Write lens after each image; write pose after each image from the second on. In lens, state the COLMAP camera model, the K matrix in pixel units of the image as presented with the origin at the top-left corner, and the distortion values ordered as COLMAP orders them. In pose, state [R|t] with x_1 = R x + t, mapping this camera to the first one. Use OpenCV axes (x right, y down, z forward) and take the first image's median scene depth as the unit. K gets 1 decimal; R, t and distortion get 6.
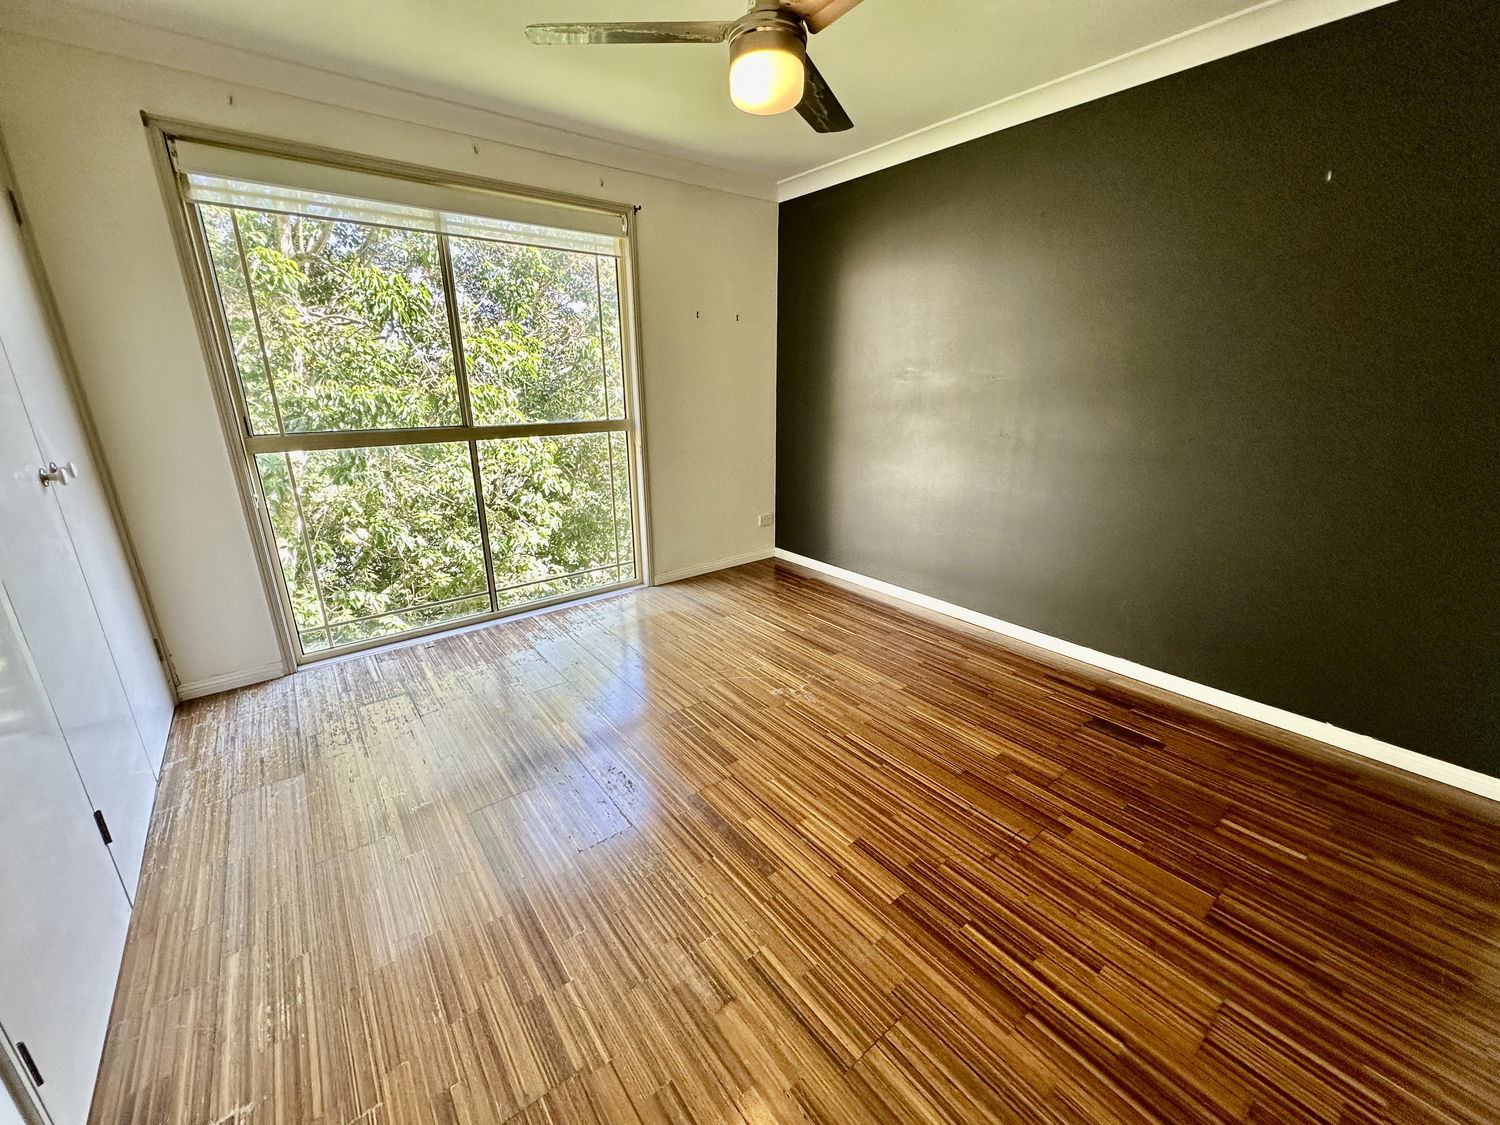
lens RADIAL K [[595.9, 0, 750.4], [0, 595.9, 563.8], [0, 0, 1]] dist [-0.003041, 0.000044]
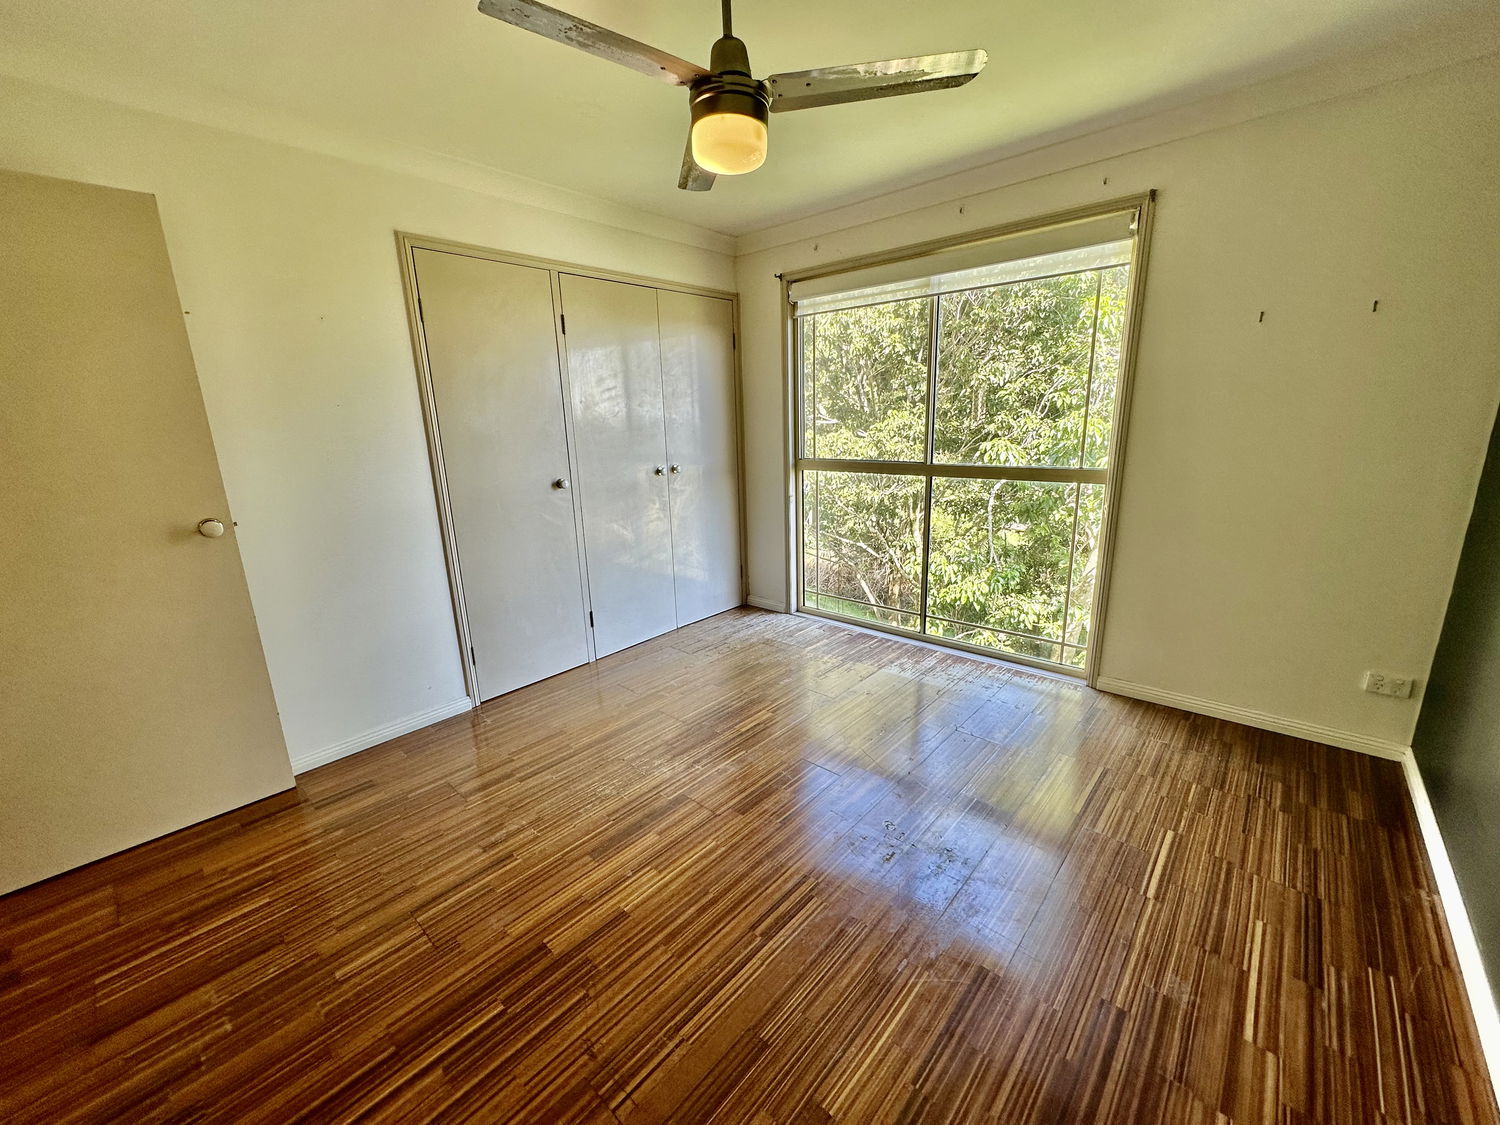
lens RADIAL K [[595.9, 0, 750.4], [0, 595.9, 563.8], [0, 0, 1]] dist [-0.003041, 0.000044]
pose [[0.166208, 0.235086, -0.957658, 0.943483], [-0.269117, 0.945114, 0.185299, -0.282096], [0.948657, 0.226924, 0.220351, 0.804839]]
